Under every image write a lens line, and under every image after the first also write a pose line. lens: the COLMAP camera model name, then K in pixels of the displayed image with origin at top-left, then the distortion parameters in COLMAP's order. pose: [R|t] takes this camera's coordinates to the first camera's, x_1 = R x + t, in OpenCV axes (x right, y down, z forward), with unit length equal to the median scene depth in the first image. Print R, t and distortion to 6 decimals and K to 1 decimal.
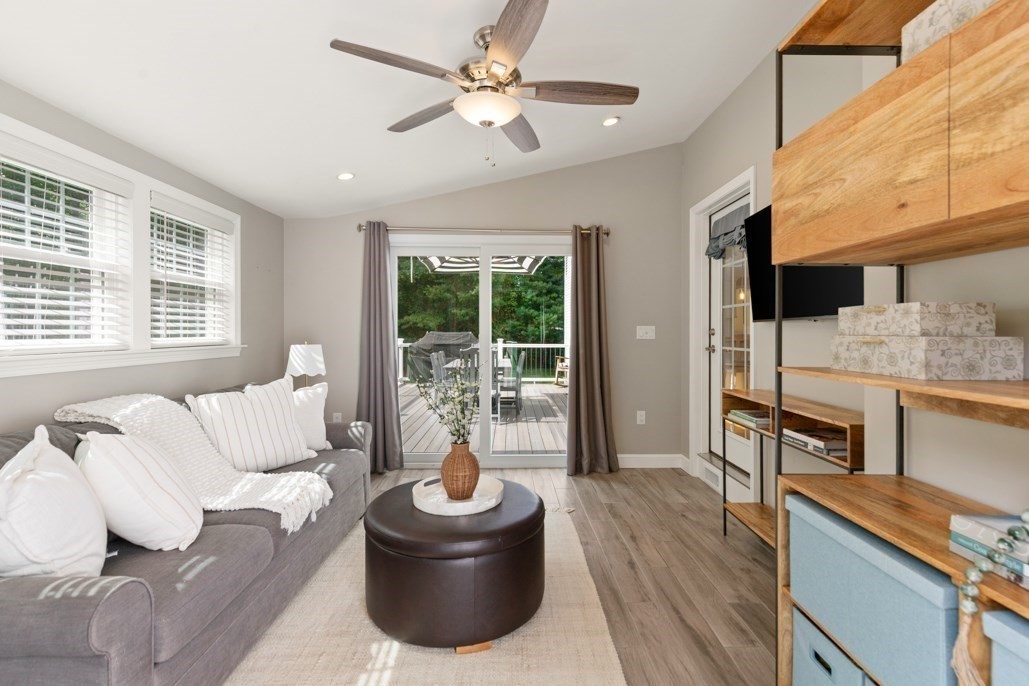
lens RADIAL K [[475.5, 0, 515.2], [0, 475.5, 338.3], [0, 0, 1]] dist [0.005829, -0.001693]
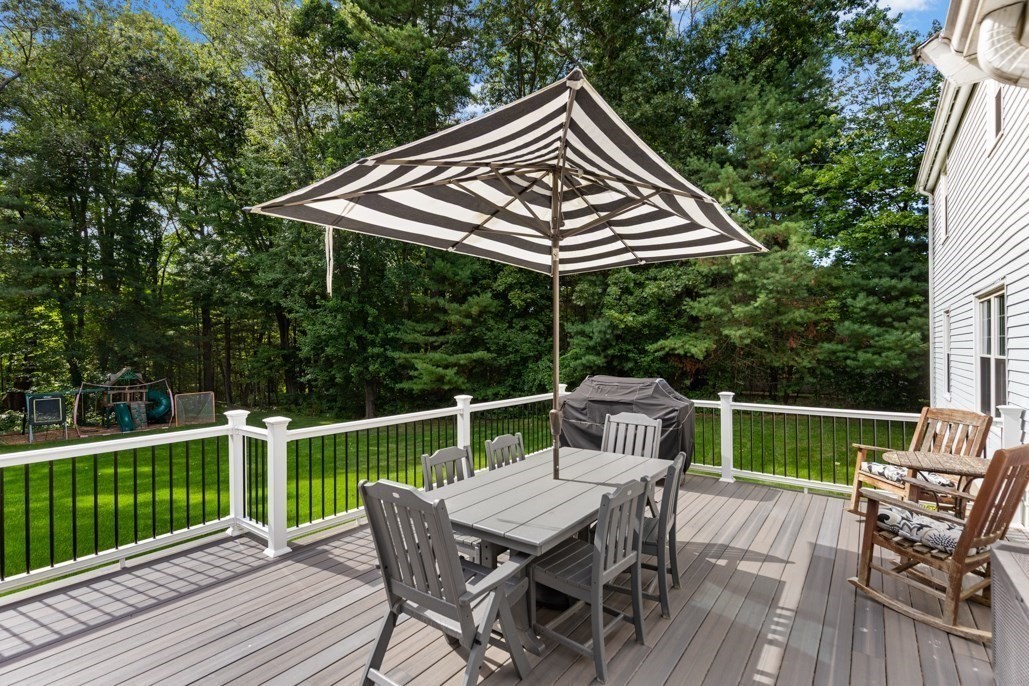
lens RADIAL K [[475.5, 0, 512.0], [0, 475.5, 351.7], [0, 0, 1]] dist [0.005829, -0.001693]
pose [[0.772784, -0.007908, -0.634620, 0.071459], [-0.009281, 0.999675, -0.023758, -0.007295], [0.634602, 0.024250, 0.772459, 0.237965]]
